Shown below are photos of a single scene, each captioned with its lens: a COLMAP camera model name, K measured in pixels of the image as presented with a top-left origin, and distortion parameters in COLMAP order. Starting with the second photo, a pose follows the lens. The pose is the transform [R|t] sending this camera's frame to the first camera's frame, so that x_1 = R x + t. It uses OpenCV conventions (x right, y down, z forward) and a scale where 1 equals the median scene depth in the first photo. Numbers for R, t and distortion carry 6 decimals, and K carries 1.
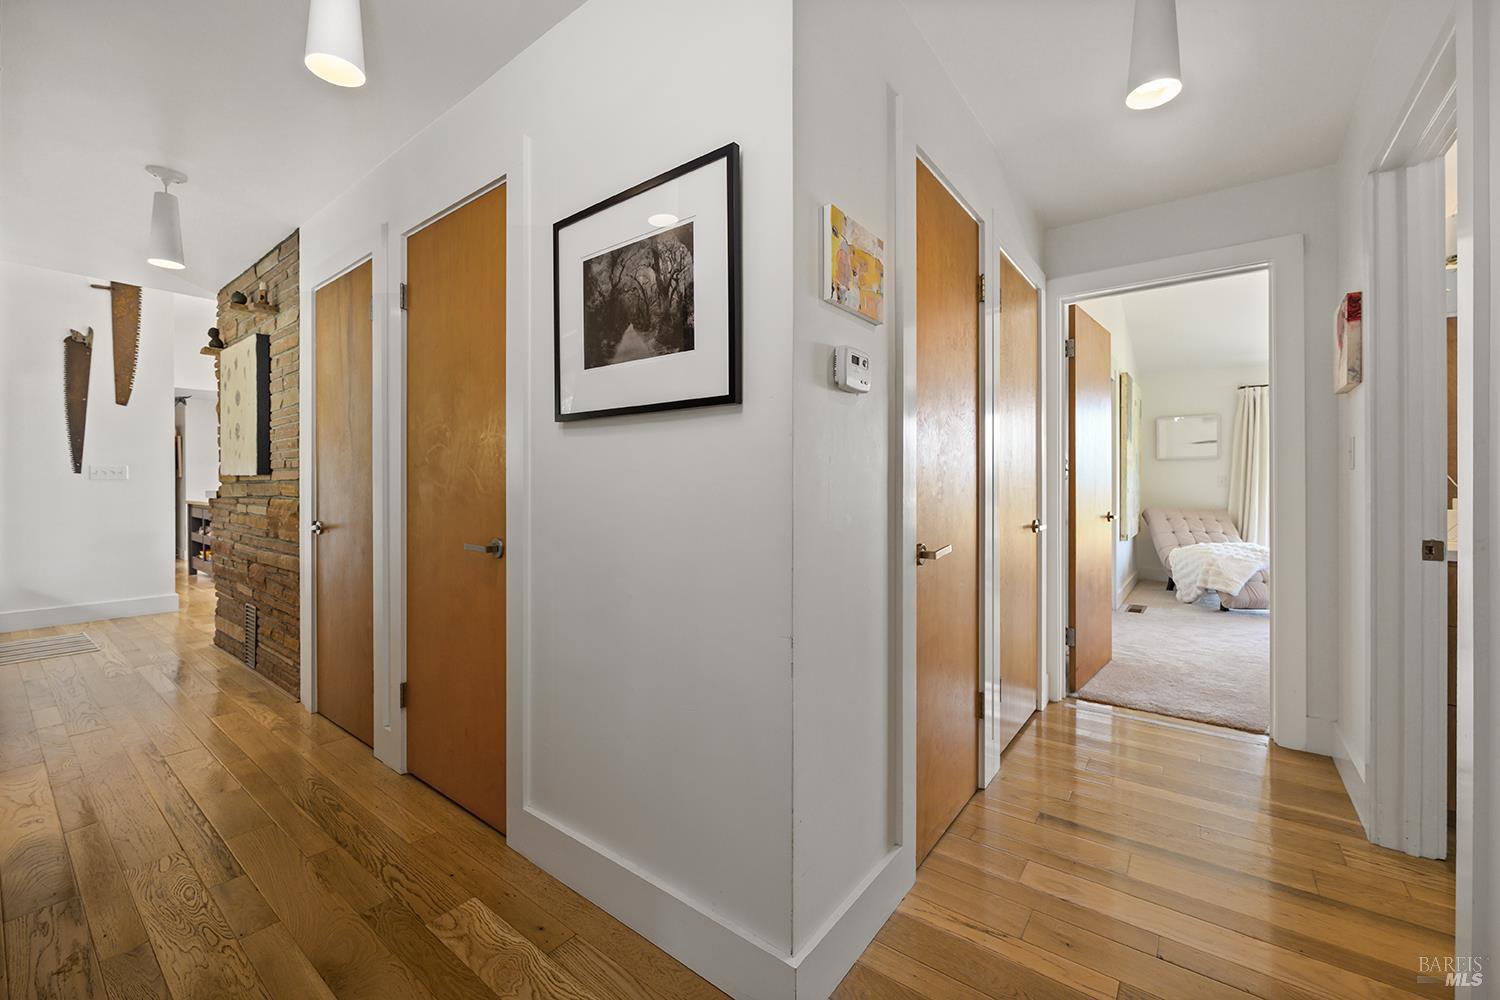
lens RADIAL K [[615.0, 0, 755.7], [0, 615.0, 487.5], [0, 0, 1]] dist [-0.003845, -0.000395]
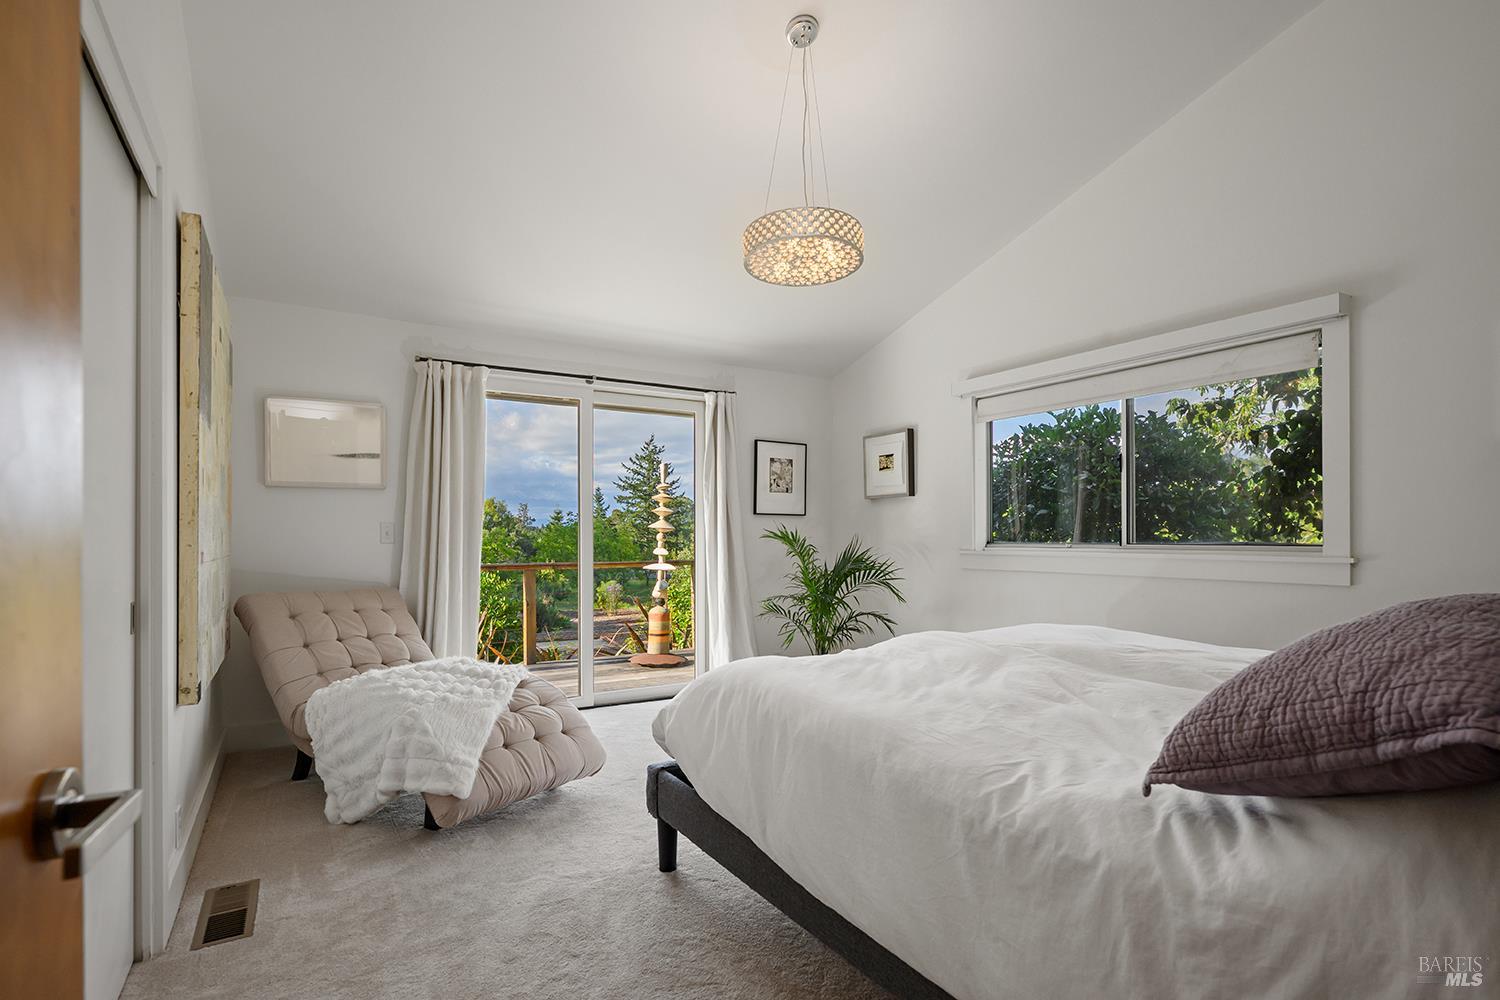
lens RADIAL K [[750.6, 0, 741.4], [0, 750.6, 527.2], [0, 0, 1]] dist [0.002104, 0.000658]
pose [[0.386844, 0.008211, 0.922109, 0.313299], [0.006092, 0.999916, -0.011459, -0.005269], [-0.922125, 0.010051, 0.386761, 0.522134]]
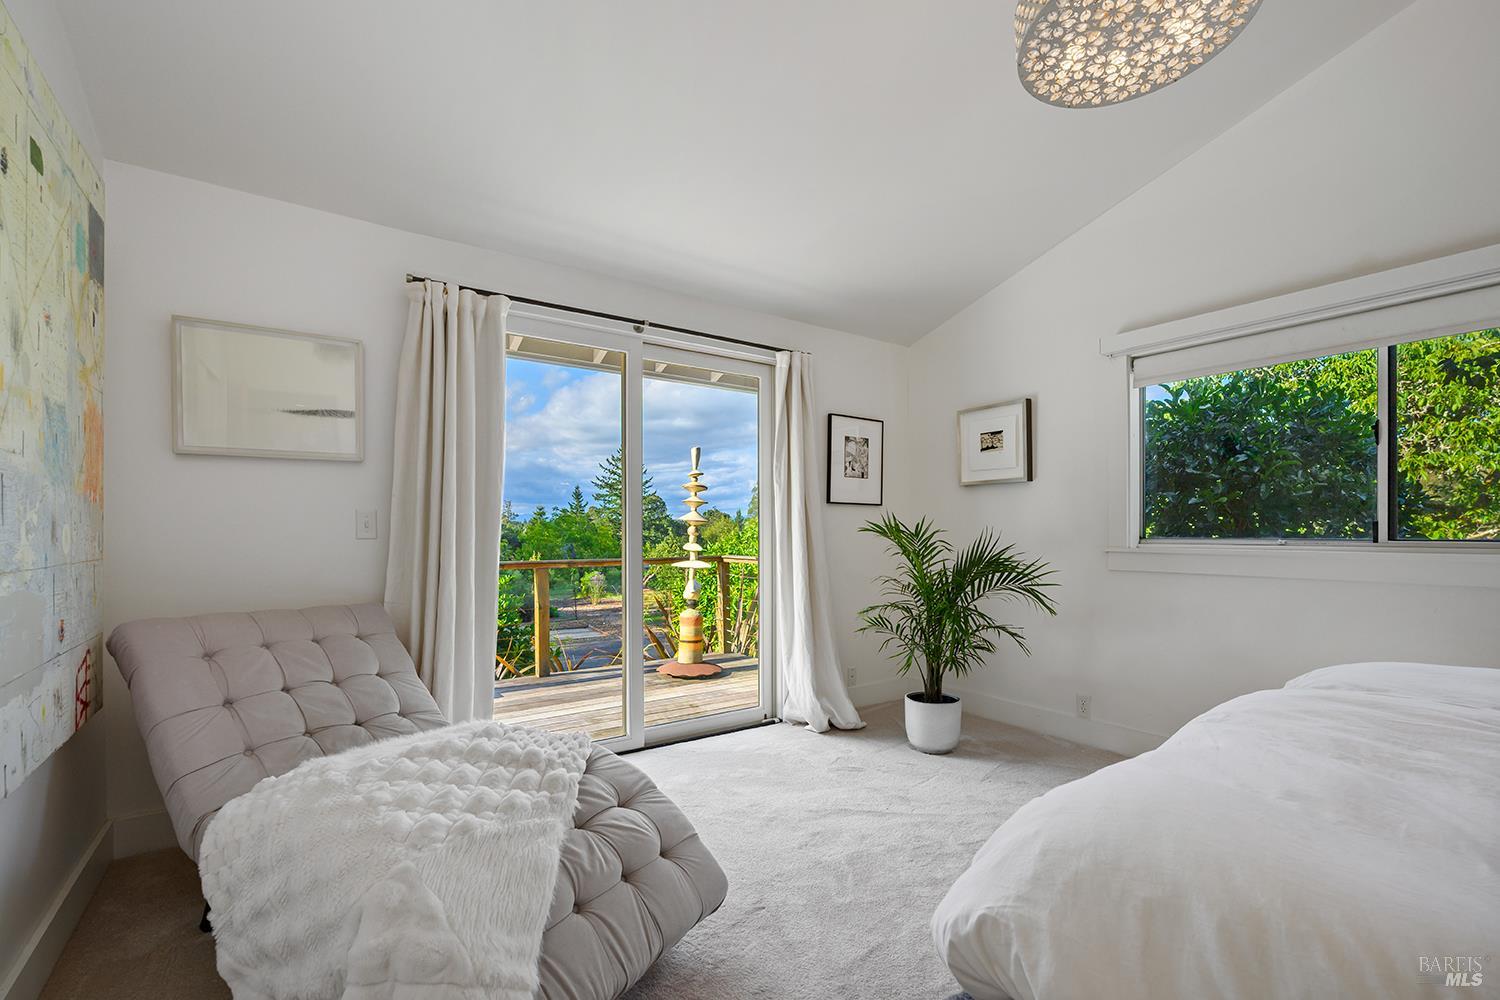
lens RADIAL K [[658.4, 0, 747.8], [0, 658.4, 528.2], [0, 0, 1]] dist [-0.001822, -0.000214]
pose [[0.321866, 0.000315, 0.946785, 0.501652], [0.005566, 0.999982, -0.002225, -0.005217], [-0.946769, 0.005986, 0.321859, 0.719788]]
